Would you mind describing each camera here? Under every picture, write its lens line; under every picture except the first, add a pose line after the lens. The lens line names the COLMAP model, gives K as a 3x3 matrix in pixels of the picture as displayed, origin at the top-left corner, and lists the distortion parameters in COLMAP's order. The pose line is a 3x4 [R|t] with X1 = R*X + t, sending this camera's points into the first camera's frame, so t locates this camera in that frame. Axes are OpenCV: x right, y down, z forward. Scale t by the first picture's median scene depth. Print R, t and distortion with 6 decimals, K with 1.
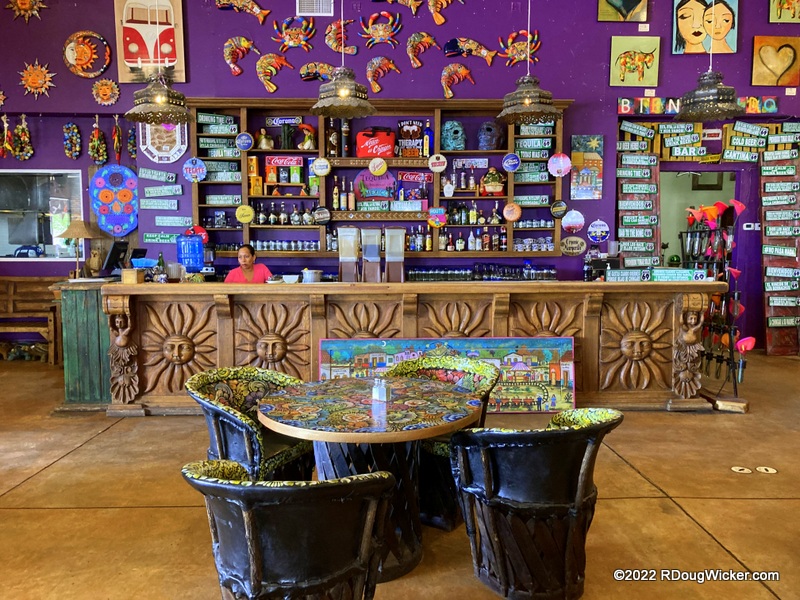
lens RADIAL K [[671.4, 0, 400.5], [0, 671.4, 298.7], [0, 0, 1]] dist [0.028032, -0.016770]
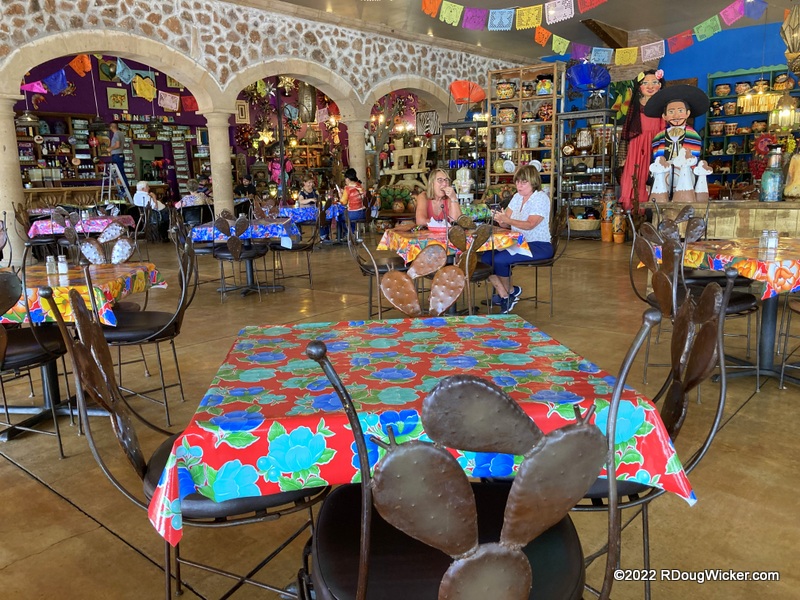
lens RADIAL K [[671.4, 0, 399.5], [0, 671.4, 297.6], [0, 0, 1]] dist [0.028032, -0.016770]
pose [[0.690660, -0.145407, 0.708411, -0.779108], [0.081510, 0.988988, 0.123530, 0.139399], [-0.718572, -0.027575, 0.694906, -1.437657]]
